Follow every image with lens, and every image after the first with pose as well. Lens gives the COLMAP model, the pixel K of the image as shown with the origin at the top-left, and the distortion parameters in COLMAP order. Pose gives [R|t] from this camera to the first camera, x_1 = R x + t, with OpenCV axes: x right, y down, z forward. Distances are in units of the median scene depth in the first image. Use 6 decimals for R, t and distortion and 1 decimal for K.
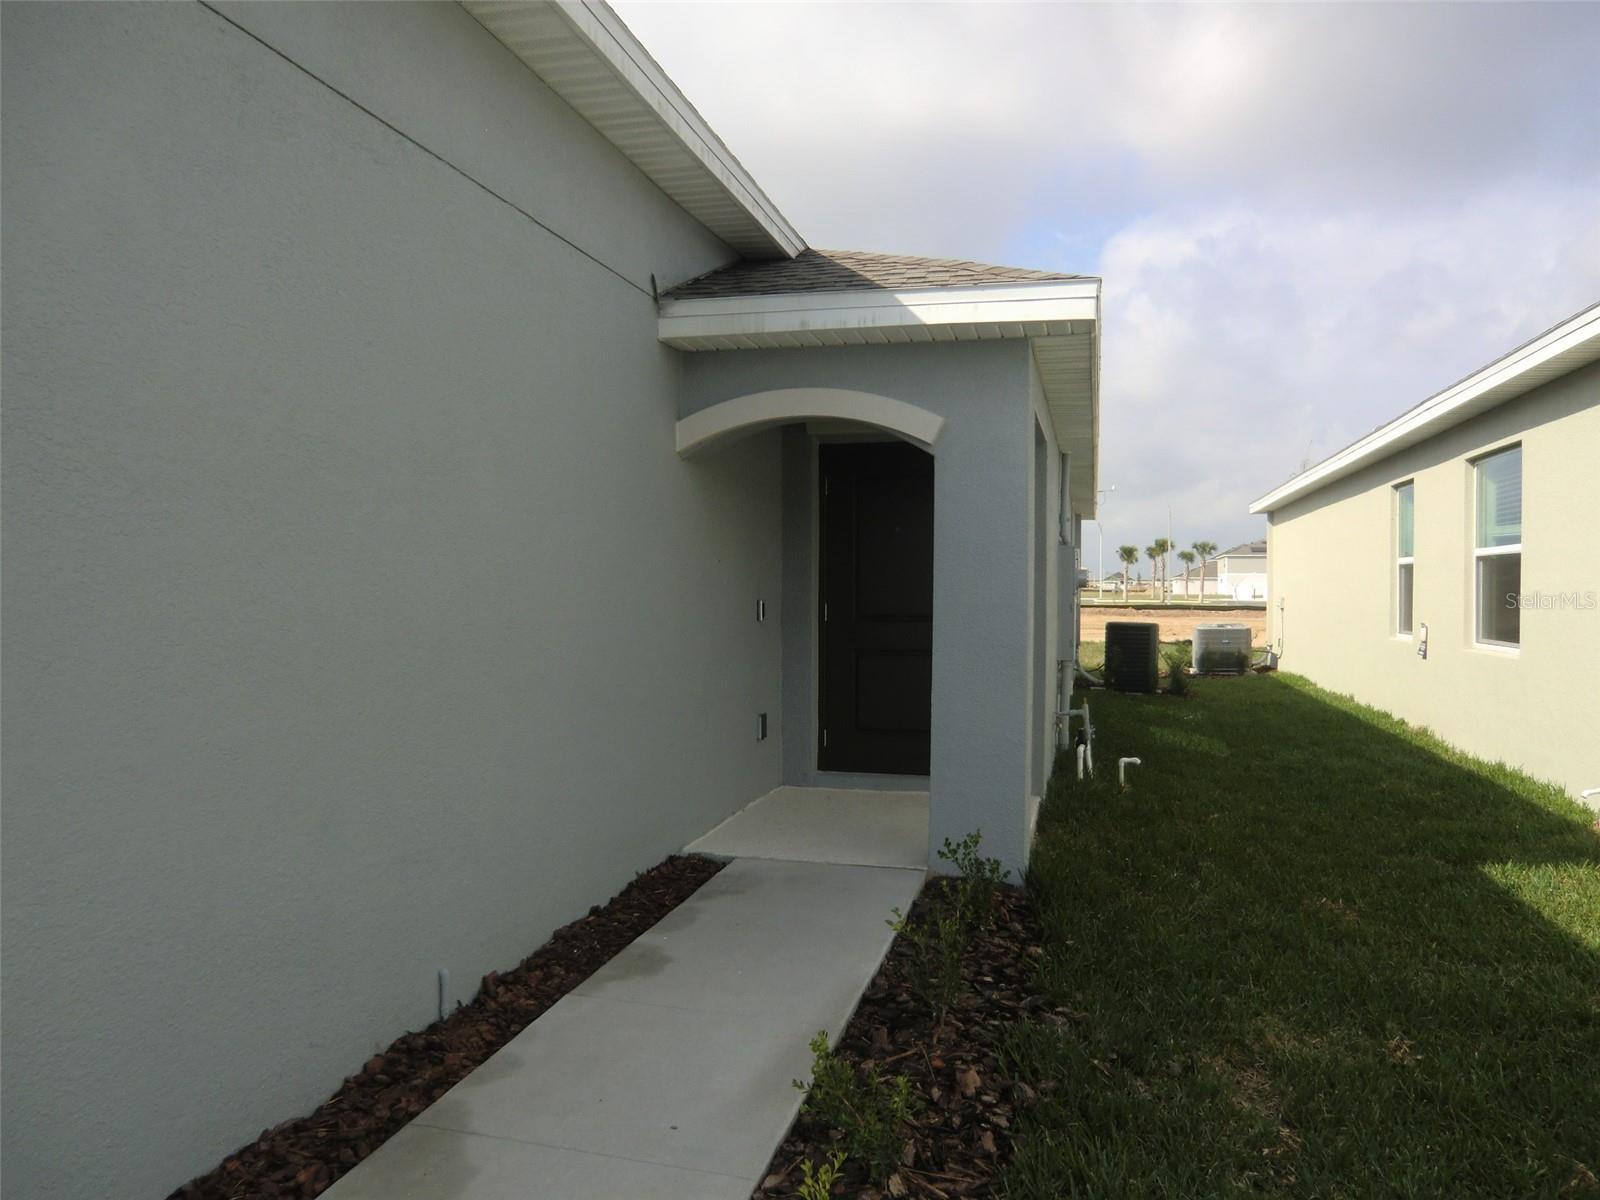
lens RADIAL K [[1174.4, 0, 804.3], [0, 1174.4, 602.3], [0, 0, 1]] dist [-0.088064, 0.105910]
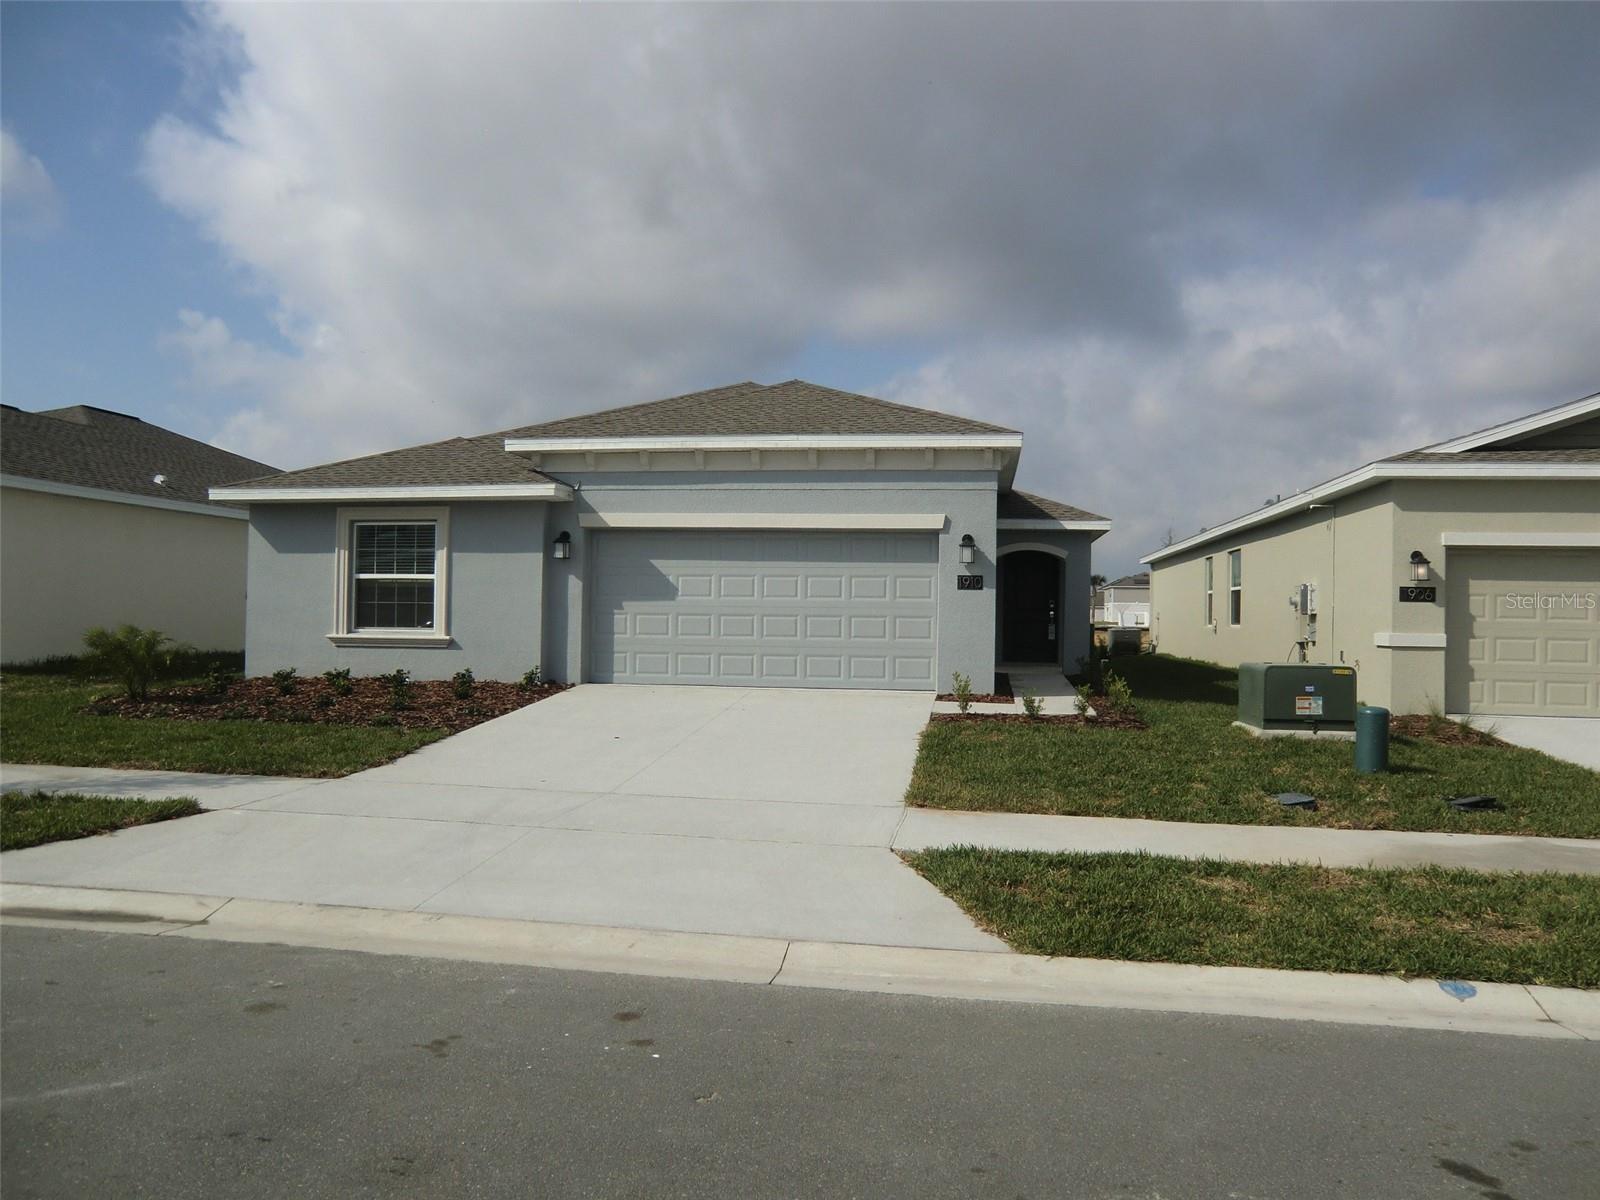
lens RADIAL K [[1174.4, 0, 804.3], [0, 1174.4, 602.3], [0, 0, 1]] dist [-0.088064, 0.105910]
pose [[0.995687, 0.012895, 0.091881, -0.298787], [-0.010866, 0.999687, -0.022550, 0.027697], [-0.092143, 0.021455, 0.995515, -0.744362]]
